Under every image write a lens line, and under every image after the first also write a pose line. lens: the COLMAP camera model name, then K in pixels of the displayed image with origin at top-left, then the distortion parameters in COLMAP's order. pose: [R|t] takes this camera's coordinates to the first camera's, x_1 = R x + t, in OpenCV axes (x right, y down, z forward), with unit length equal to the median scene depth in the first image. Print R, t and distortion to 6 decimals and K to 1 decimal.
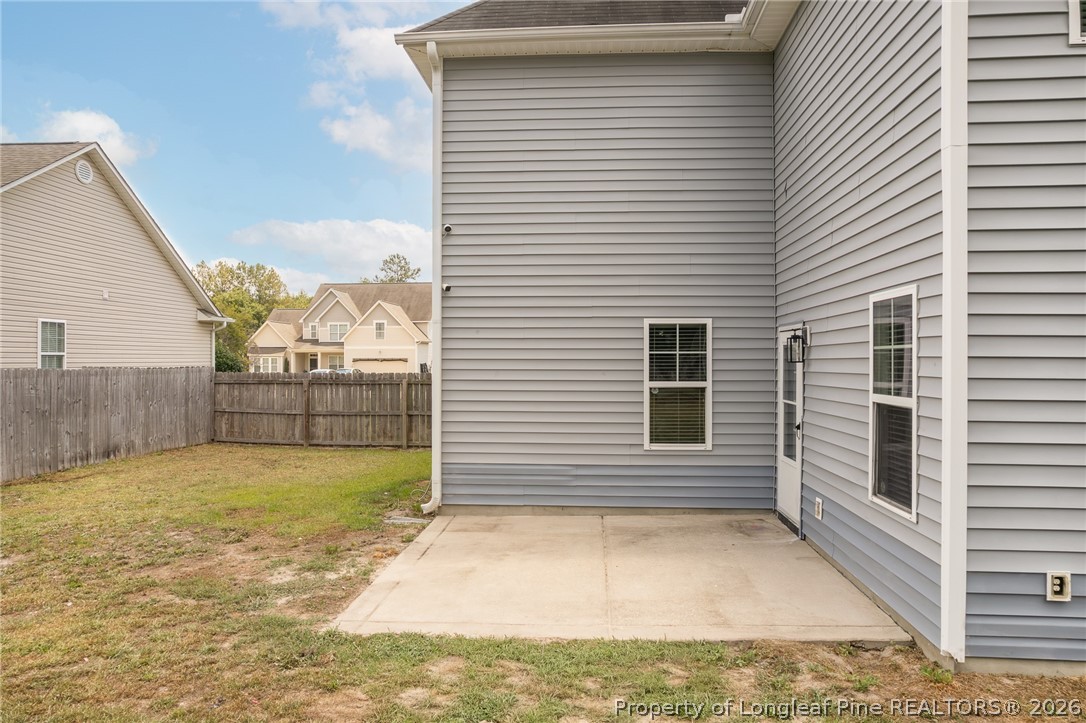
lens RADIAL K [[695.0, 0, 545.9], [0, 695.0, 363.4], [0, 0, 1]] dist [0.007819, 0.001135]
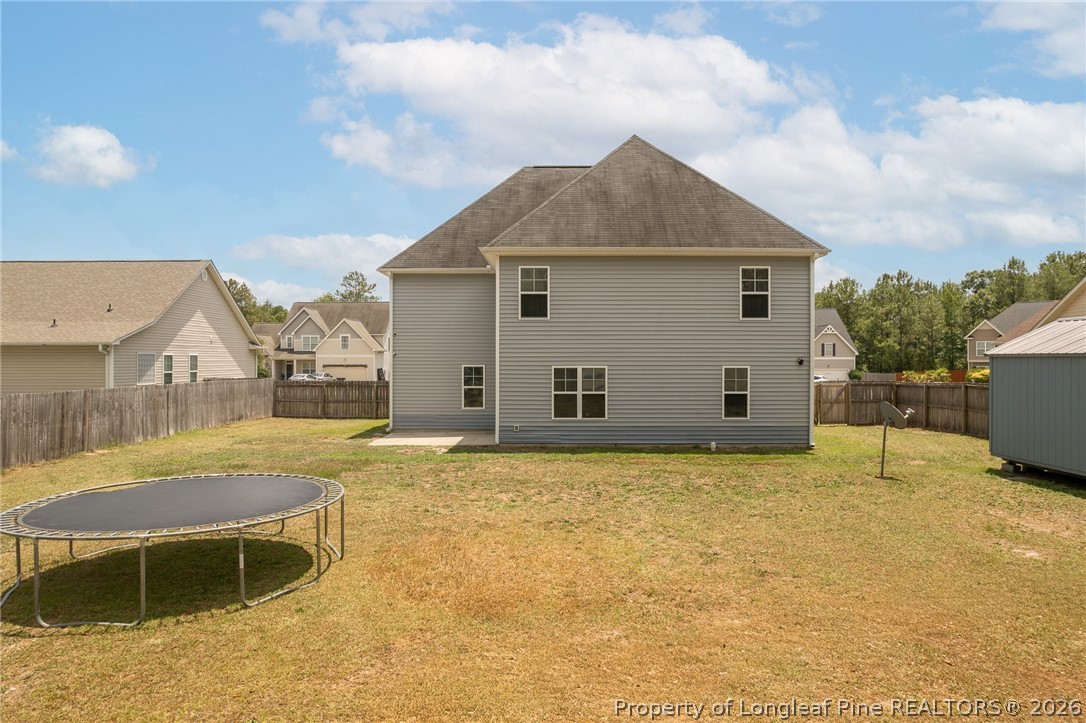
lens RADIAL K [[695.0, 0, 540.3], [0, 695.0, 360.6], [0, 0, 1]] dist [0.007819, 0.001135]
pose [[0.998388, 0.000131, 0.056758, 0.040997], [0.000047, 0.999995, -0.003120, -0.009870], [-0.056758, 0.003117, 0.998383, -0.264096]]
